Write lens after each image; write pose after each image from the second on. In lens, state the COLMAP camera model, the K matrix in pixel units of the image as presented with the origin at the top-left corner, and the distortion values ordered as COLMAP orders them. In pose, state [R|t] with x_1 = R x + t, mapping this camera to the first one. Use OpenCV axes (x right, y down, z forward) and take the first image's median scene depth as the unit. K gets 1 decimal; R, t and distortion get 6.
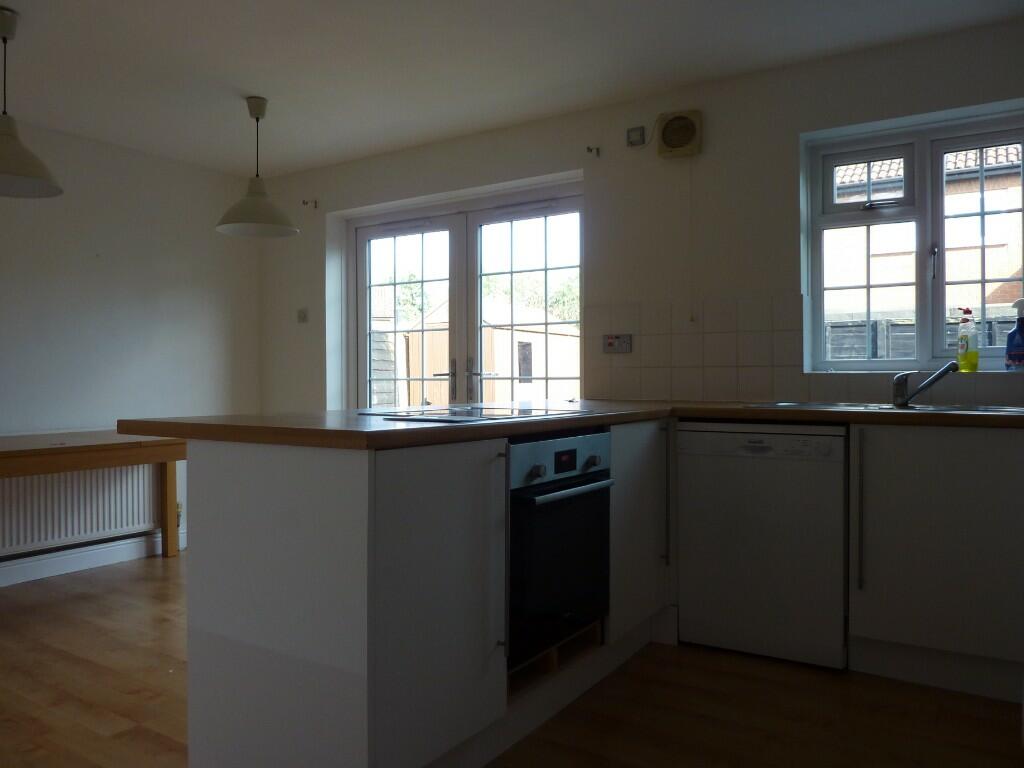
lens RADIAL K [[834.1, 0, 515.4], [0, 834.1, 389.3], [0, 0, 1]] dist [0.007545, 0.008243]
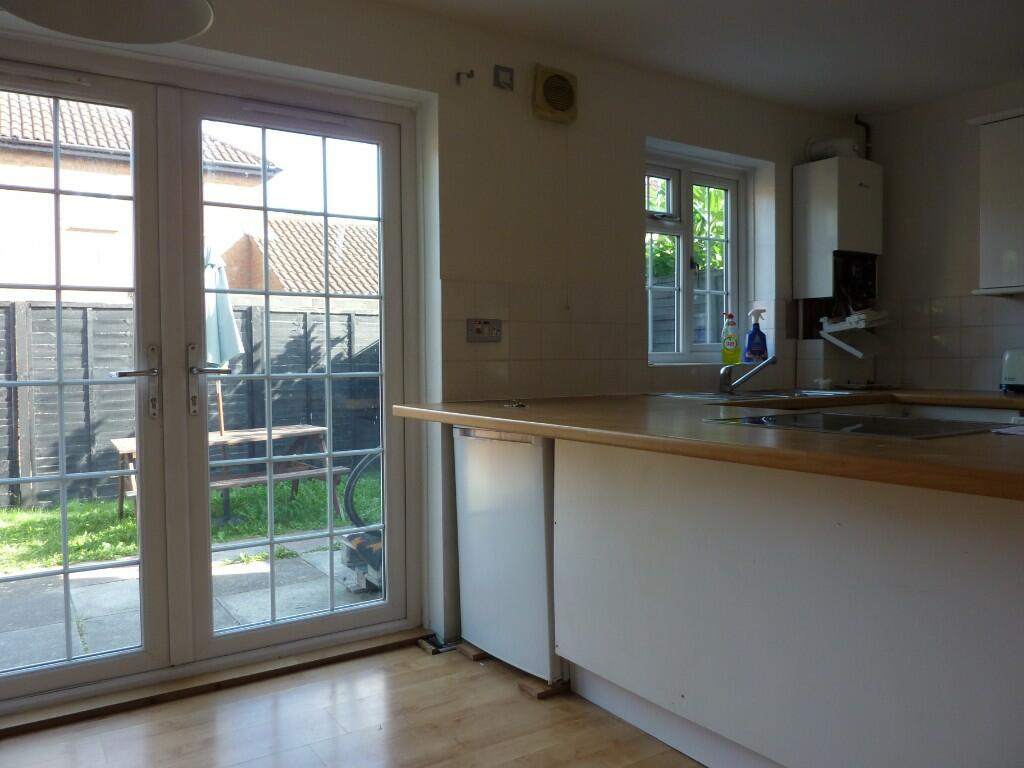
lens RADIAL K [[834.1, 0, 515.4], [0, 834.1, 389.3], [0, 0, 1]] dist [0.007545, 0.008243]
pose [[0.368957, -0.037023, 0.928709, -0.606272], [0.019111, 0.999297, 0.032244, -0.023329], [-0.929250, 0.005852, 0.369405, 0.672678]]
